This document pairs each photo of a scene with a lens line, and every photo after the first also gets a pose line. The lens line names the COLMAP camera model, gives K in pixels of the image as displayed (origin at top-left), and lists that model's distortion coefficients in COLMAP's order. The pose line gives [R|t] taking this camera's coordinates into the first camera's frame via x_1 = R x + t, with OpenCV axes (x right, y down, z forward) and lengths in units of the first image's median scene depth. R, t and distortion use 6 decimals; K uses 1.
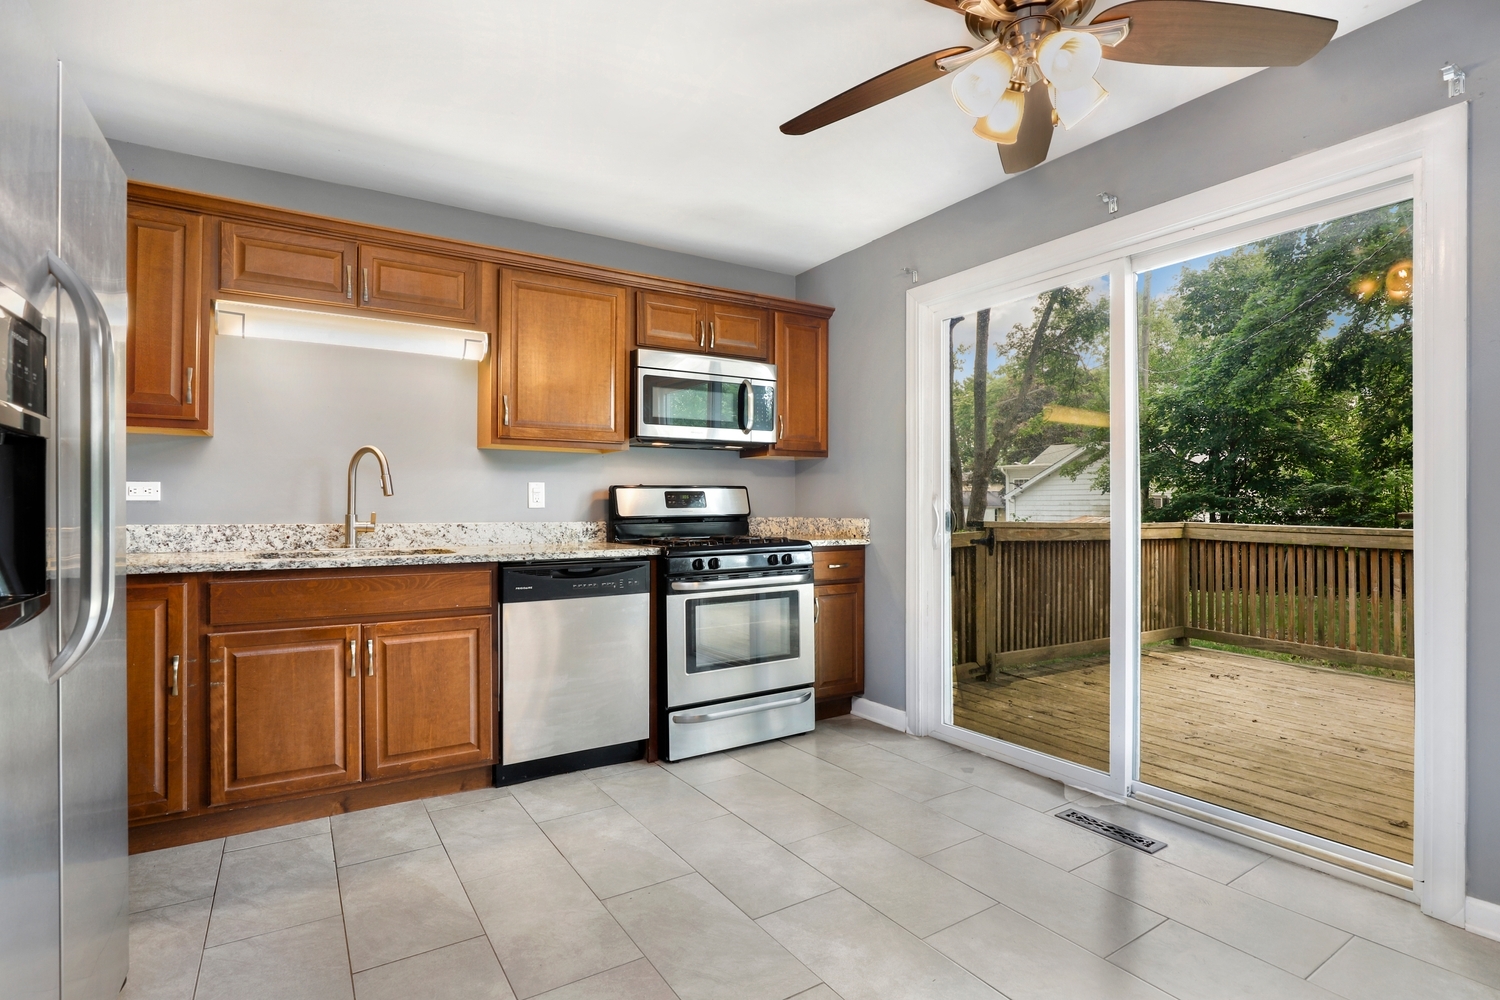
lens RADIAL K [[733.7, 0, 750.0], [0, 733.7, 500.0], [0, 0, 1]] dist [-0.022128, -0.000176]
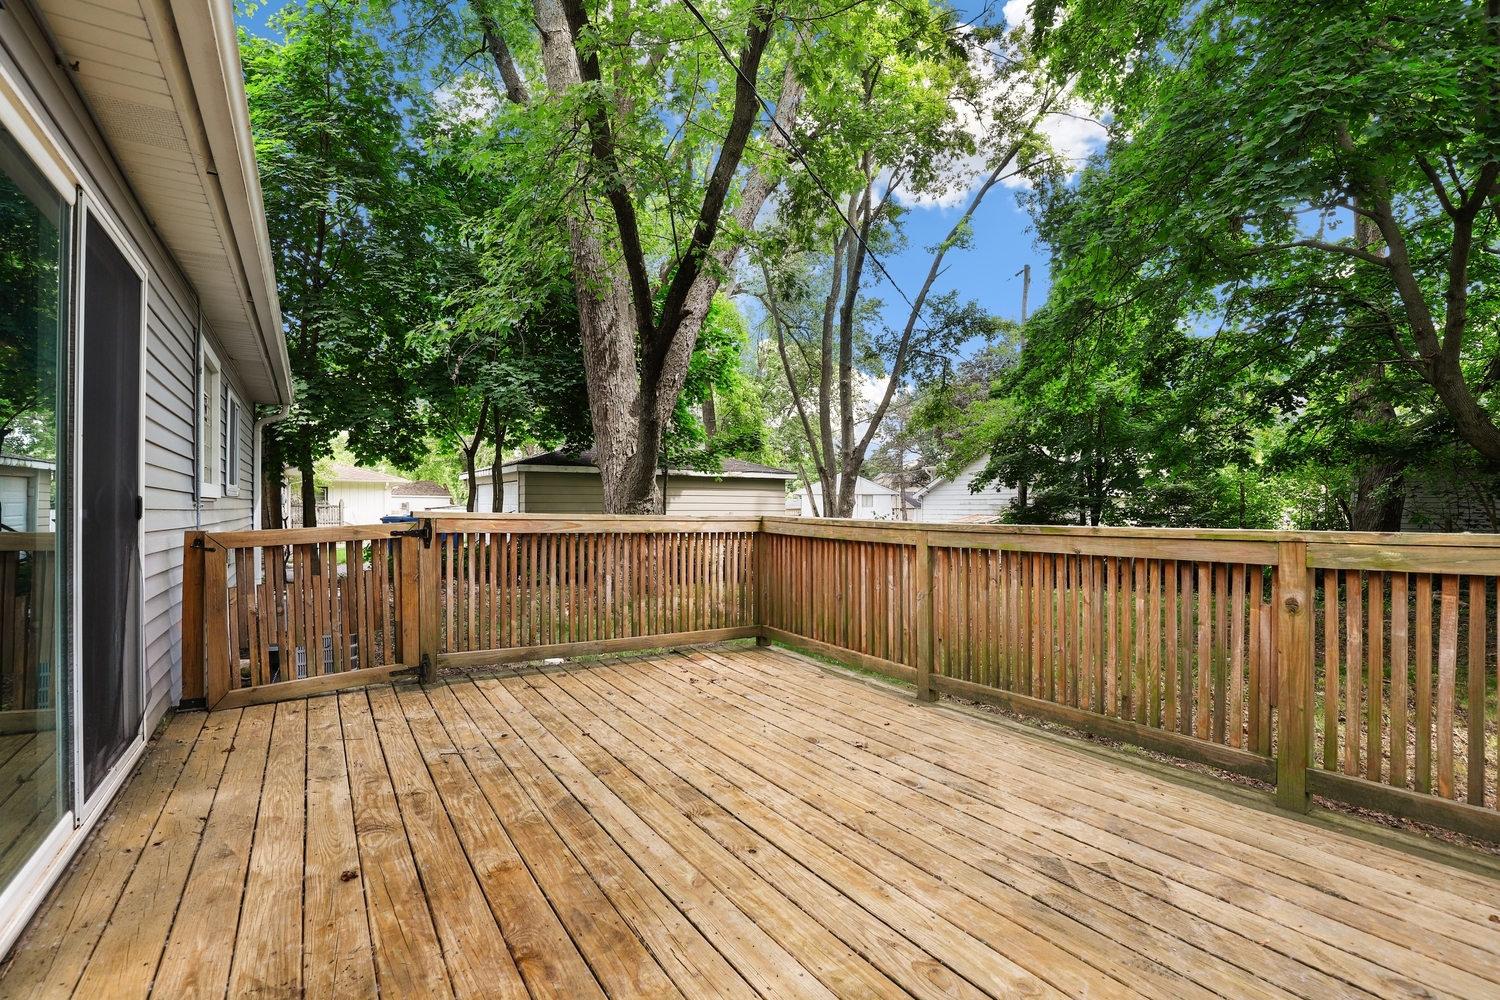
lens RADIAL K [[696.9, 0, 750.0], [0, 696.9, 500.0], [0, 0, 1]] dist [-0.032319, -0.000063]
pose [[0.999999, 0.001297, -0.000448, 0.713558], [-0.001298, 0.999997, -0.002189, 0.016102], [0.000445, 0.002190, 0.999998, 0.121736]]
